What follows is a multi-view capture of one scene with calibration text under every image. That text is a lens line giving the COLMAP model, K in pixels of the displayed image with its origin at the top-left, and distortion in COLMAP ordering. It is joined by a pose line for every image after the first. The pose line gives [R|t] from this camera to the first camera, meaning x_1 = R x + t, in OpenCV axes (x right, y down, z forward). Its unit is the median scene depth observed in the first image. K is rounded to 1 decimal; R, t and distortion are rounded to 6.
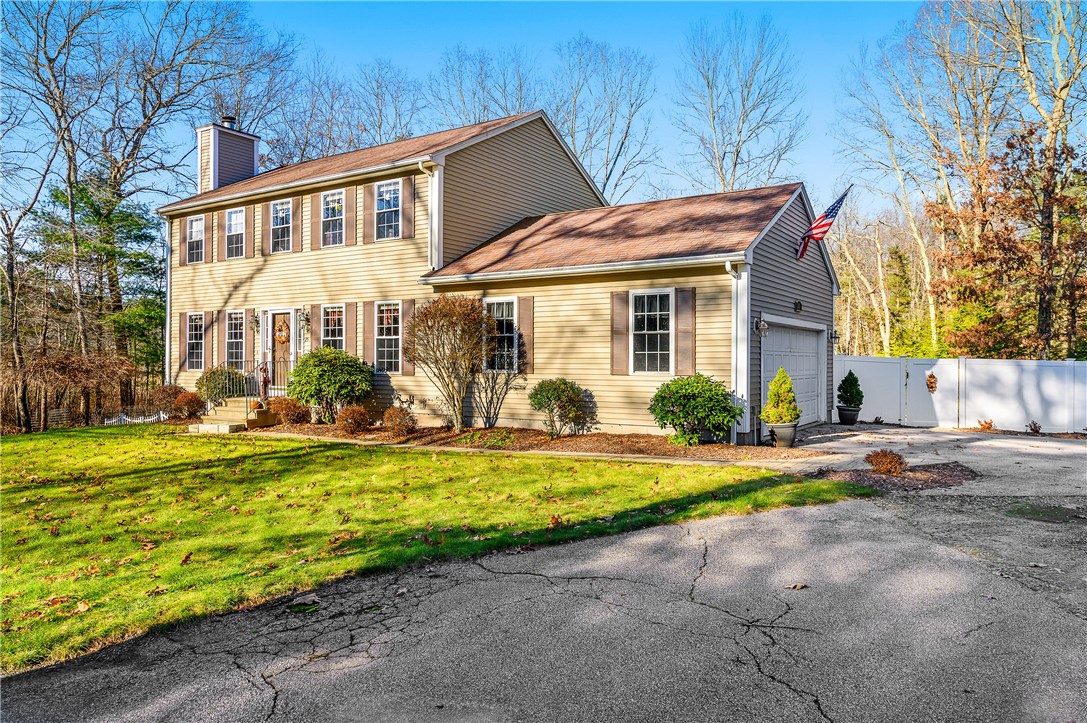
lens RADIAL K [[742.4, 0, 547.2], [0, 742.4, 370.8], [0, 0, 1]] dist [-0.011922, -0.003920]
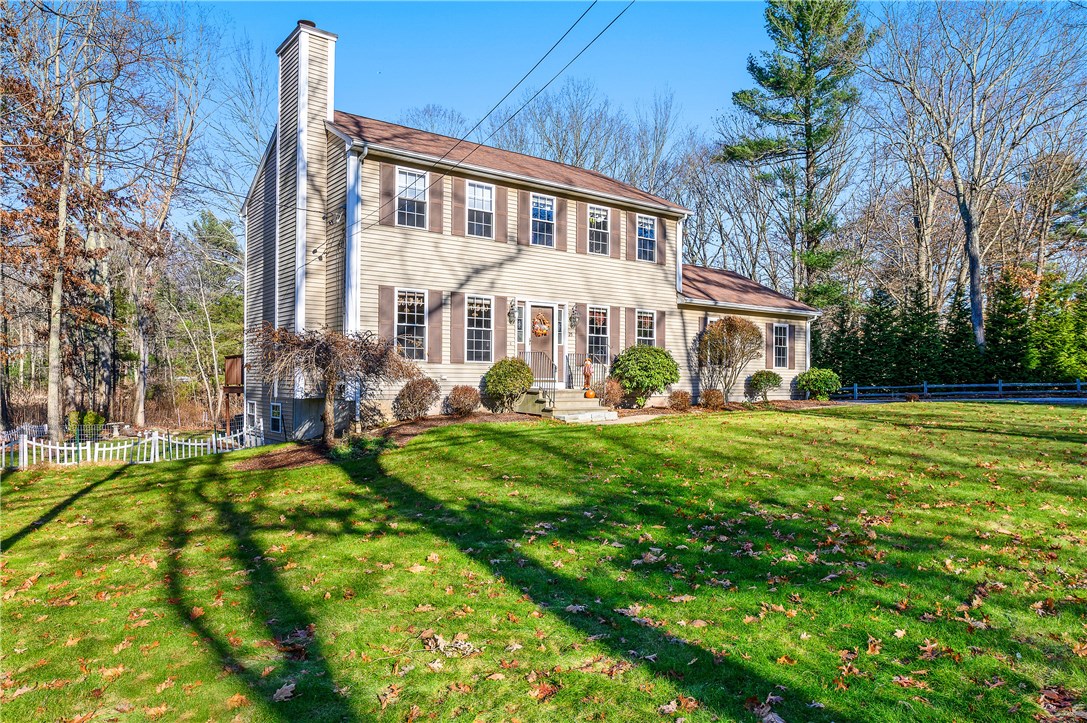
lens RADIAL K [[742.4, 0, 547.9], [0, 742.4, 357.9], [0, 0, 1]] dist [-0.011922, -0.003920]
pose [[0.338821, 0.013027, 0.940761, -1.425426], [-0.013138, 0.999872, -0.009114, 0.001918], [-0.940759, -0.009272, 0.338949, 0.704334]]
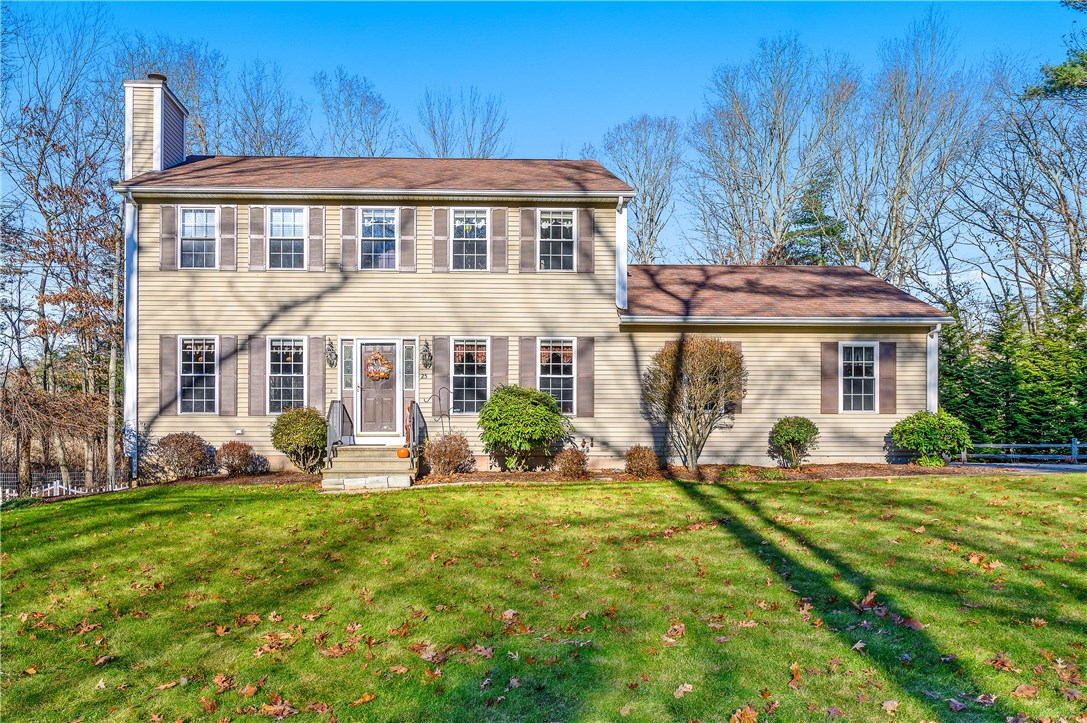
lens RADIAL K [[742.4, 0, 576.4], [0, 742.4, 386.2], [0, 0, 1]] dist [-0.011922, -0.003920]
pose [[0.819437, 0.000962, 0.573168, -0.708893], [0.006653, 0.999915, -0.011190, -0.021335], [-0.573130, 0.012982, 0.819362, 0.214912]]
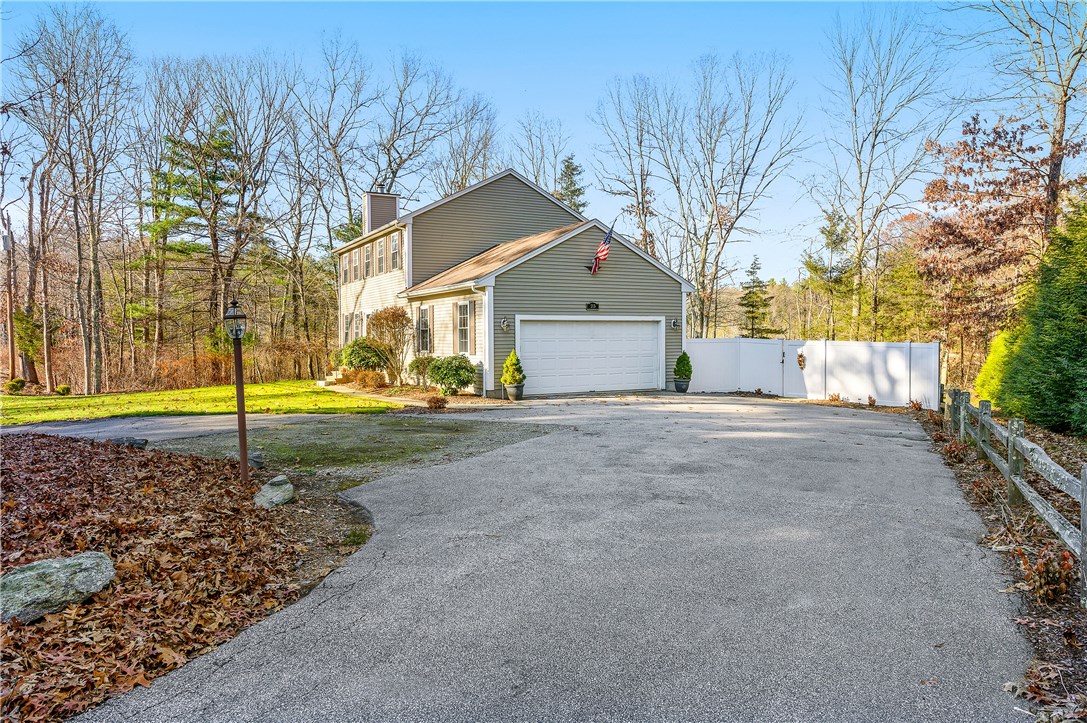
lens RADIAL K [[742.4, 0, 542.9], [0, 742.4, 360.6], [0, 0, 1]] dist [-0.011922, -0.003920]
pose [[0.876102, 0.008309, -0.482055, 0.829318], [0.001142, 0.999813, 0.019309, -0.008692], [0.482125, -0.017467, 0.875928, -0.264257]]
